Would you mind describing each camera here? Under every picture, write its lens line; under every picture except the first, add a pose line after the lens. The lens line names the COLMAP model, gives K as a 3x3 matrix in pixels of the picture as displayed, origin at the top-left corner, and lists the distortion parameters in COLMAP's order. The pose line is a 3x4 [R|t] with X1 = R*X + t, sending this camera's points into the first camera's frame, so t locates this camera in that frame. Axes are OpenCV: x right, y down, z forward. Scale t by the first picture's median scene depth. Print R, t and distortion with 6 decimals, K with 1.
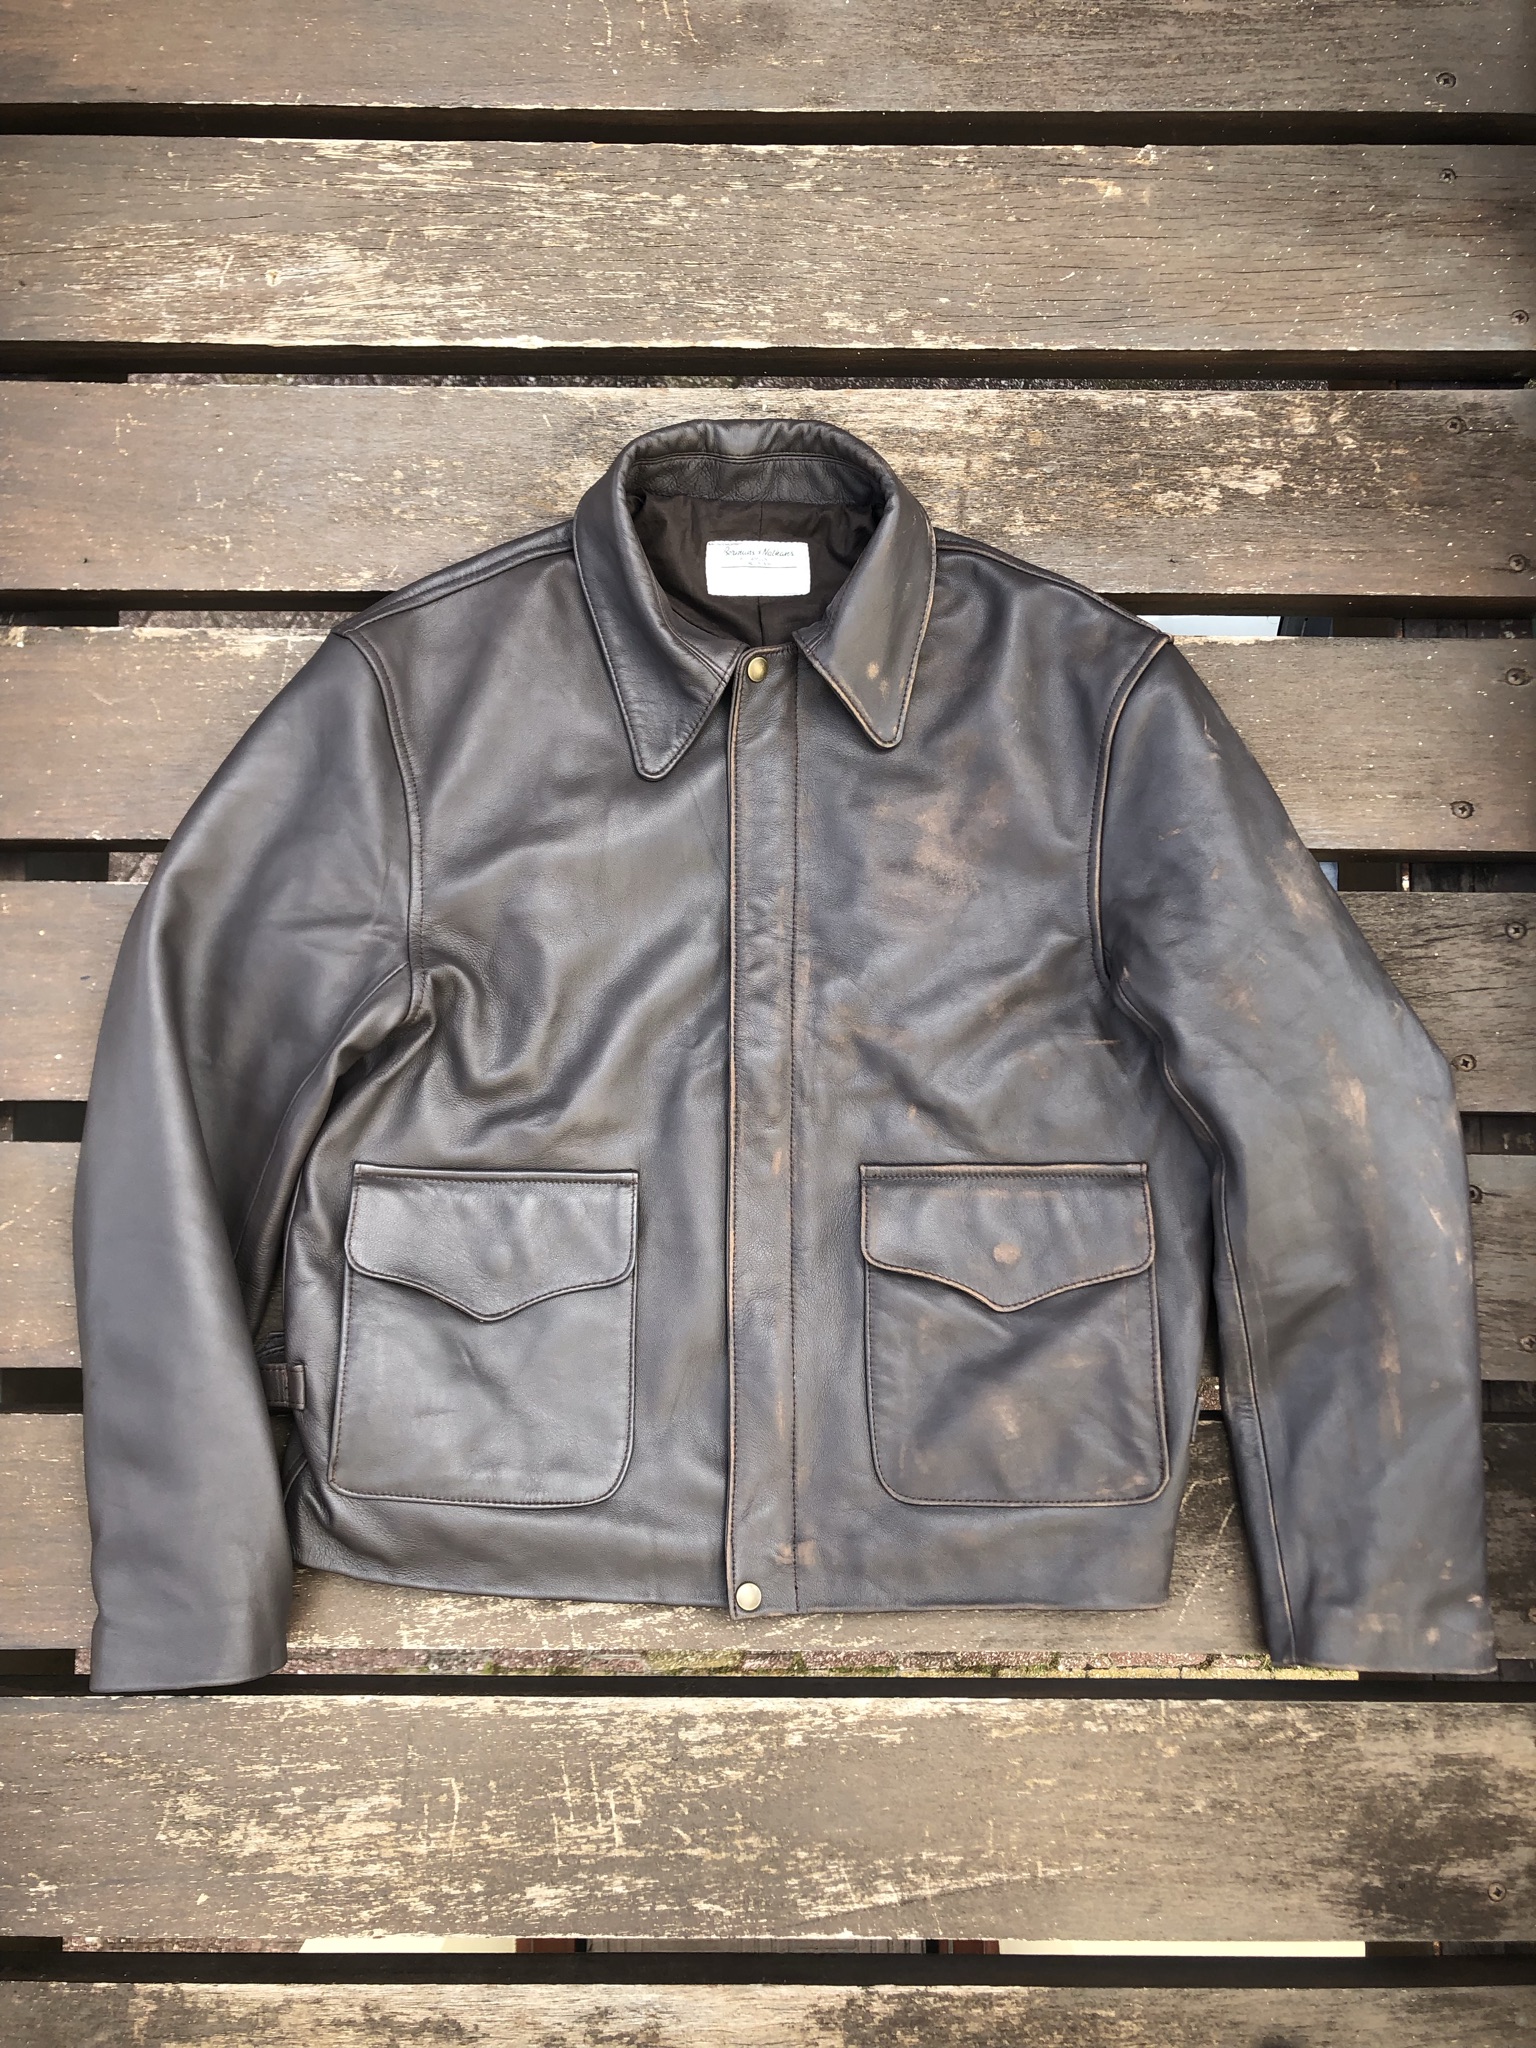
lens RADIAL K [[1587.2, 0, 768.0], [0, 1587.2, 1024.0], [0, 0, 1]] dist [0.055005, -0.049798]
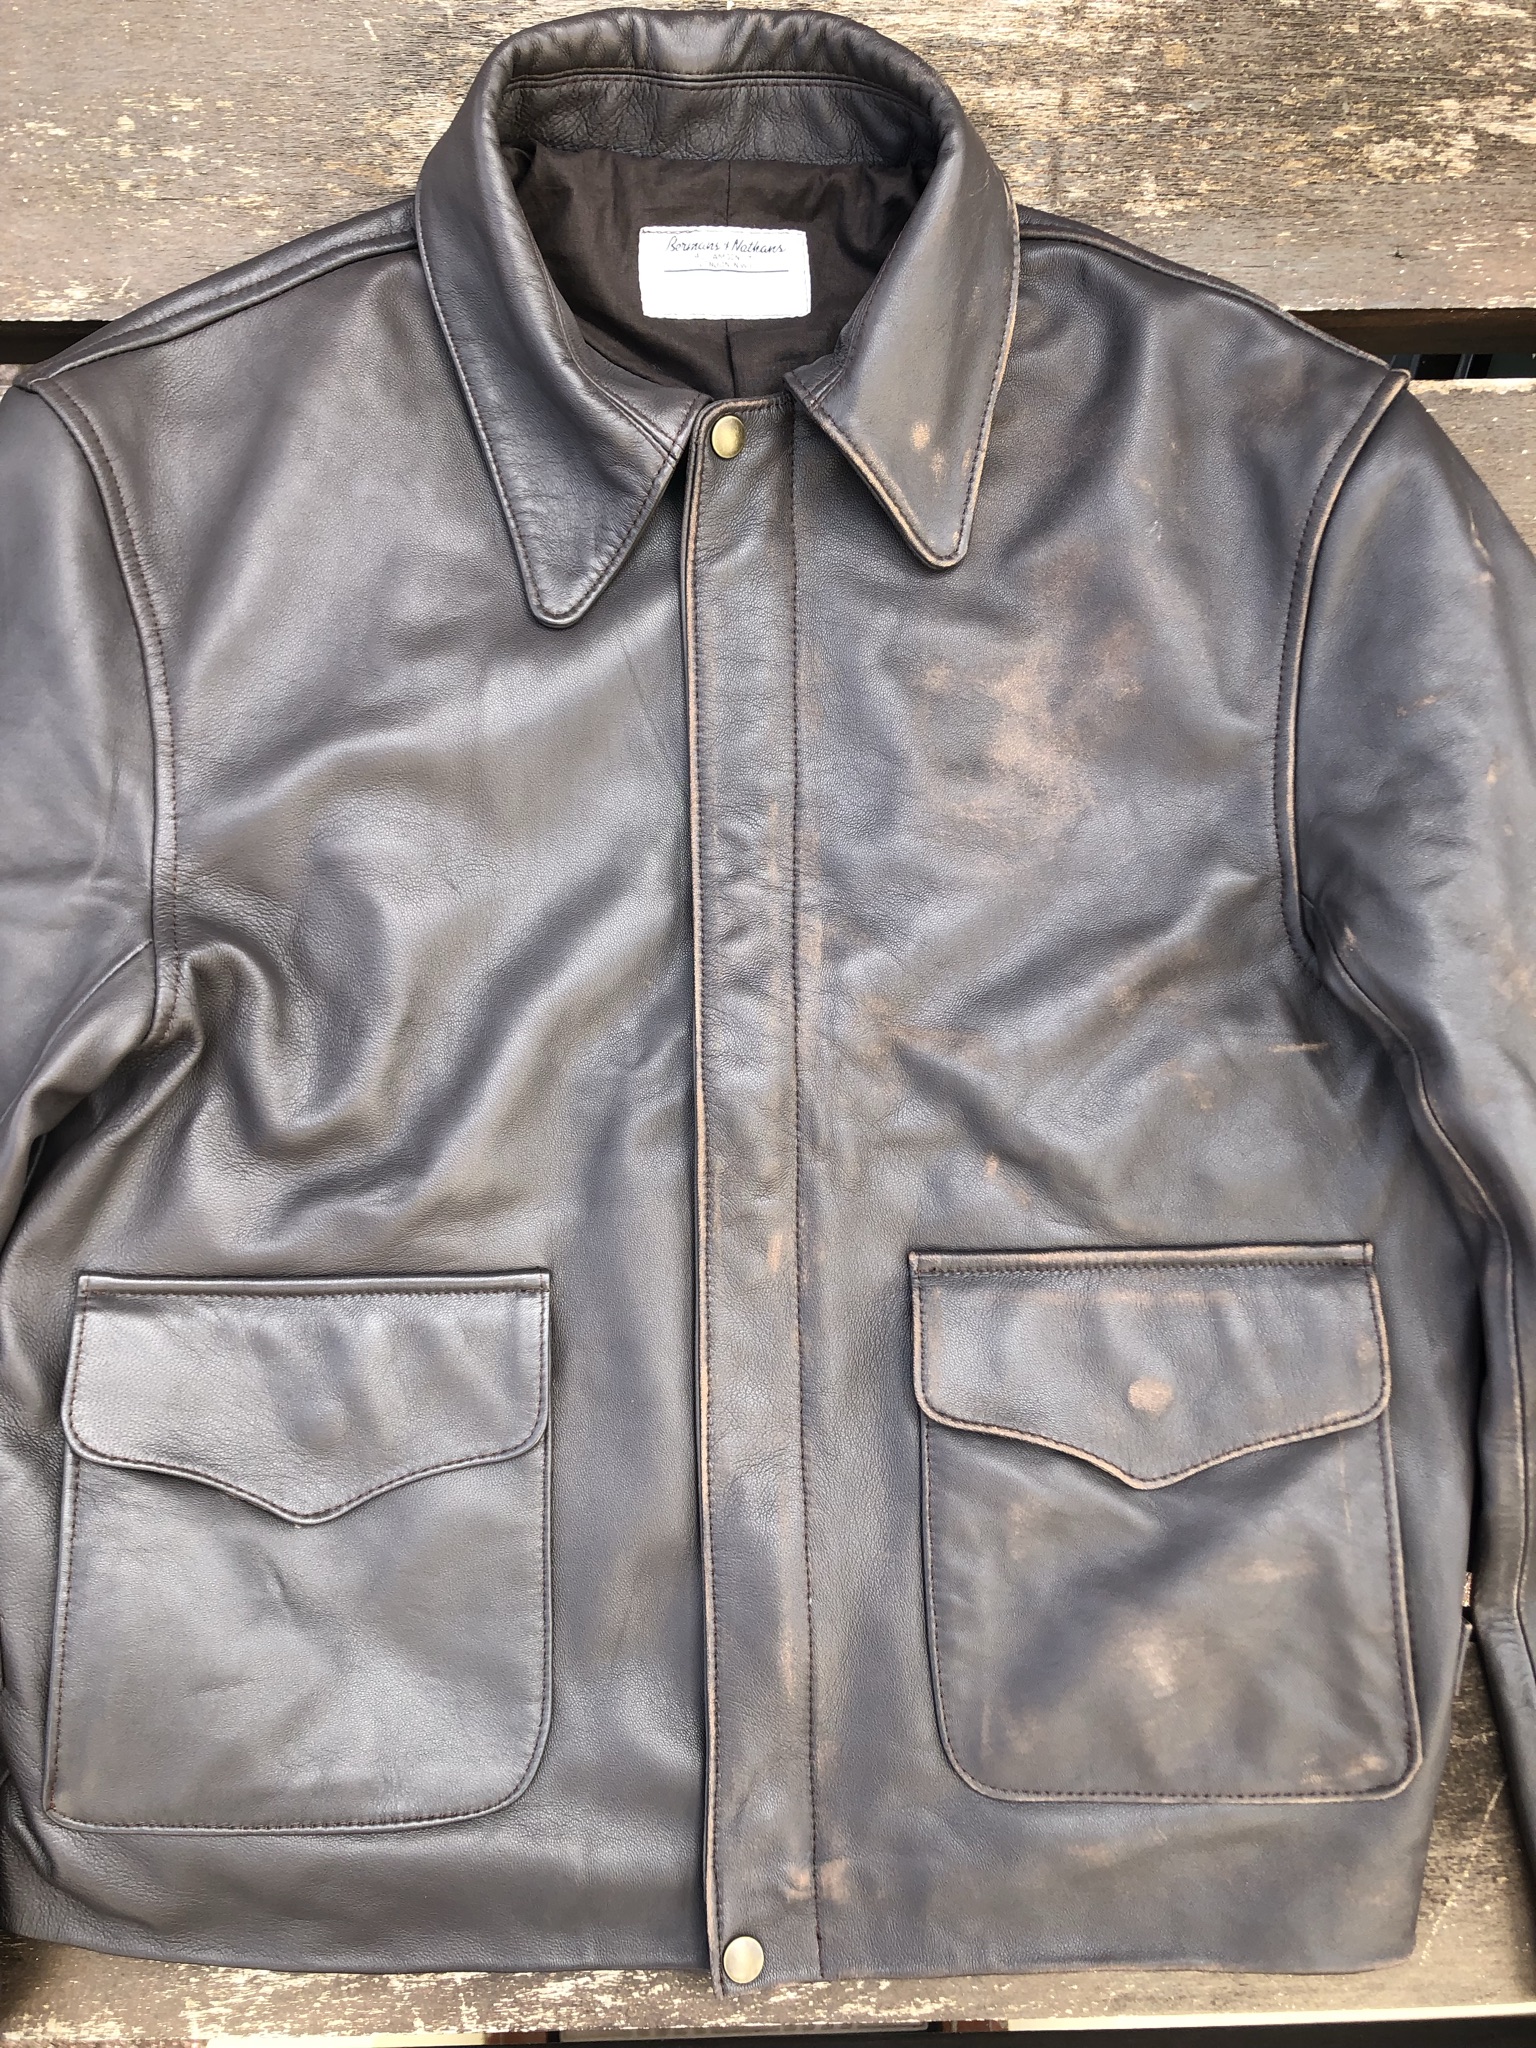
lens RADIAL K [[1757.5, 0, 768.0], [0, 1757.5, 1024.0], [0, 0, 1]] dist [0.027717, -0.010345]
pose [[0.999665, -0.018938, 0.017647, -0.007415], [0.017849, 0.998042, 0.059955, -0.042128], [-0.018747, -0.059620, 0.998045, 0.324195]]
